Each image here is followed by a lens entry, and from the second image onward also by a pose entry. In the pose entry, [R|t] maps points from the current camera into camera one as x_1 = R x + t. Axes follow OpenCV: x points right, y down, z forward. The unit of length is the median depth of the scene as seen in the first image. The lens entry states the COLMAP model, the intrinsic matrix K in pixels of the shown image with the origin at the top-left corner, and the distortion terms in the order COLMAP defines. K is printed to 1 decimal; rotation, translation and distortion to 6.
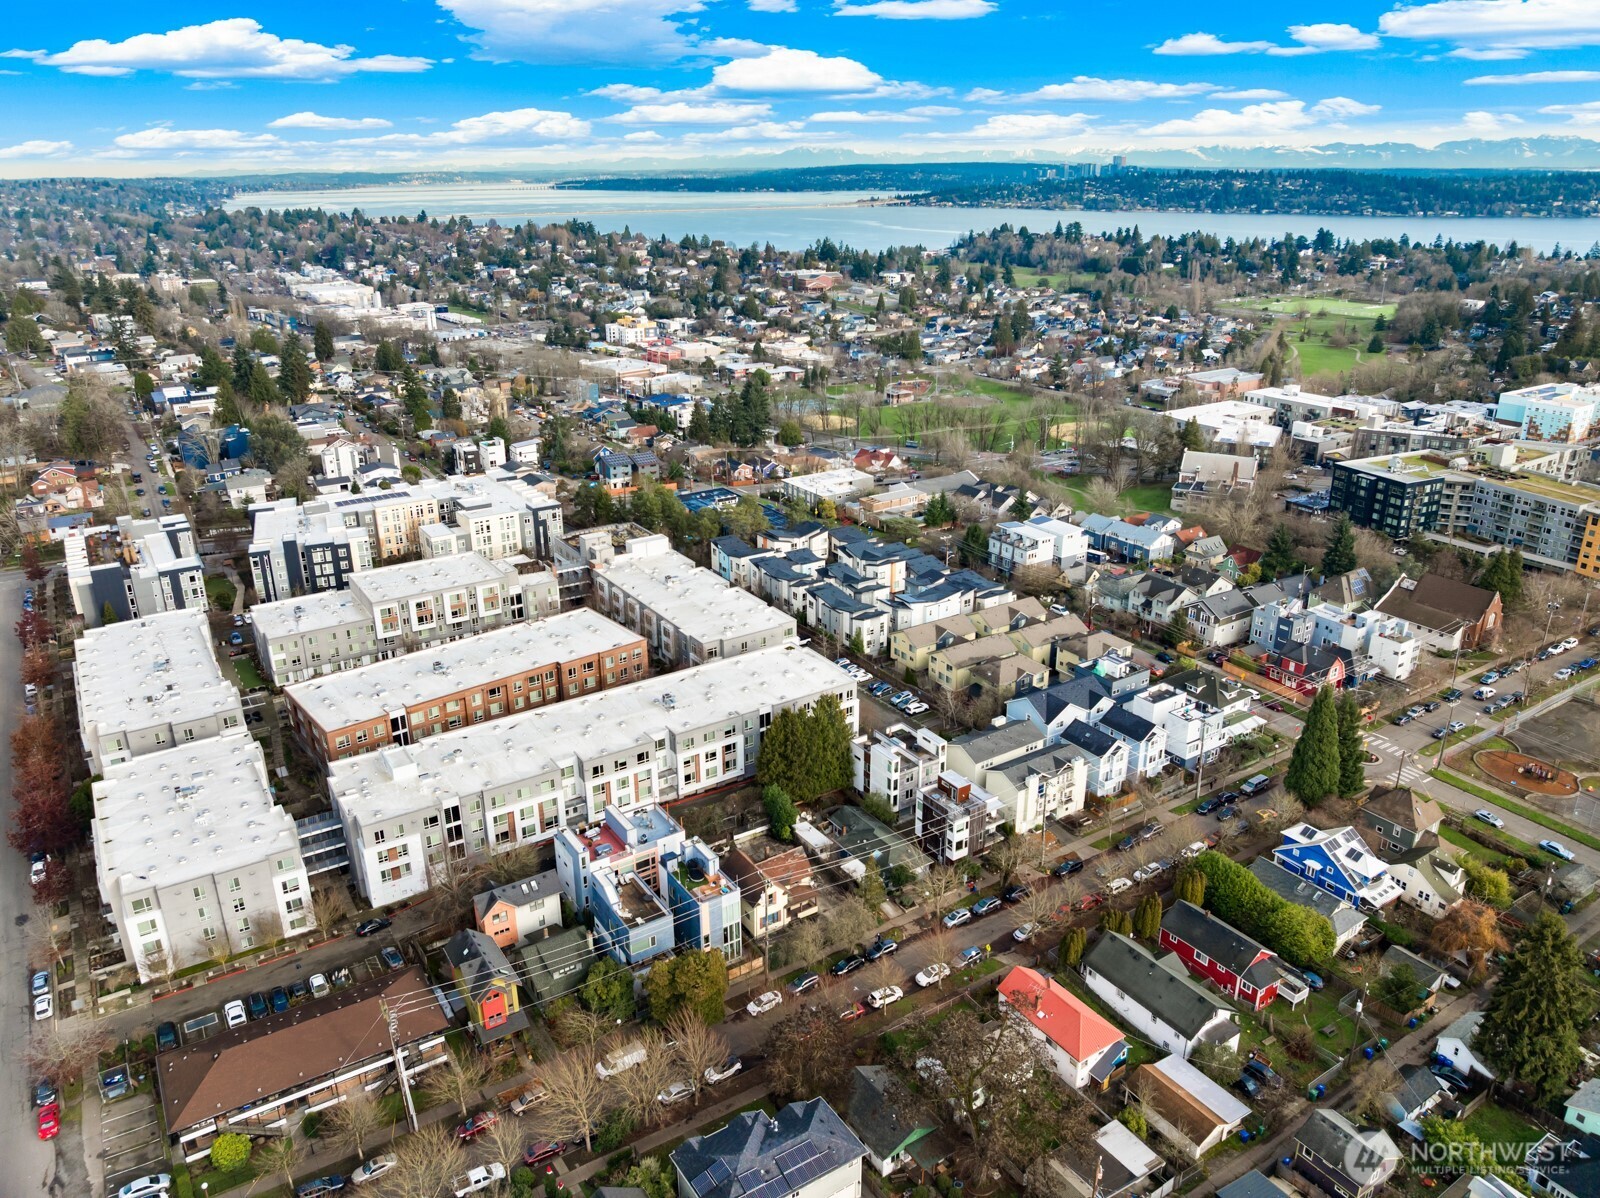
lens RADIAL K [[1108.8, 0, 800.0], [0, 1108.8, 599.0], [0, 0, 1]] dist [0.004798, -0.076904]
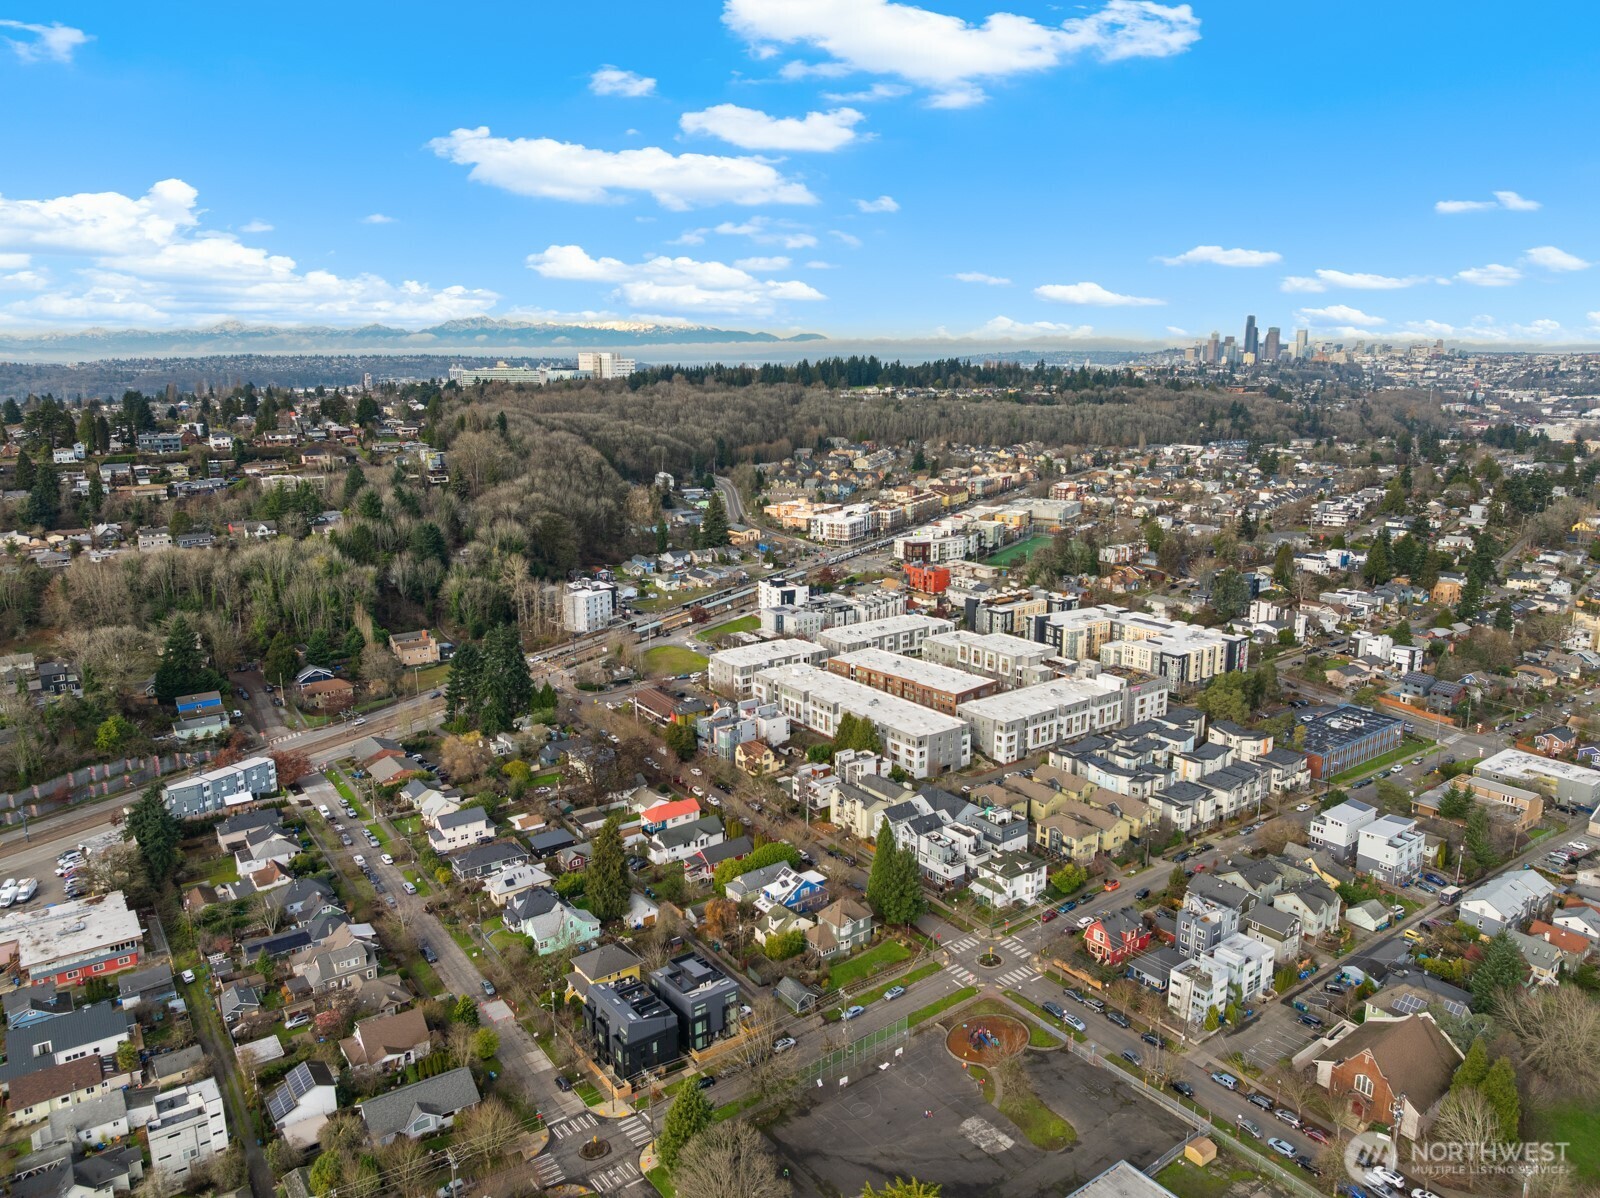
lens RADIAL K [[1108.8, 0, 800.0], [0, 1108.8, 599.0], [0, 0, 1]] dist [0.004798, -0.076904]
pose [[0.044421, 0.208475, -0.977018, 1.529185], [-0.359171, 0.915924, 0.179109, -0.326014], [0.932214, 0.342960, 0.115564, 0.572087]]
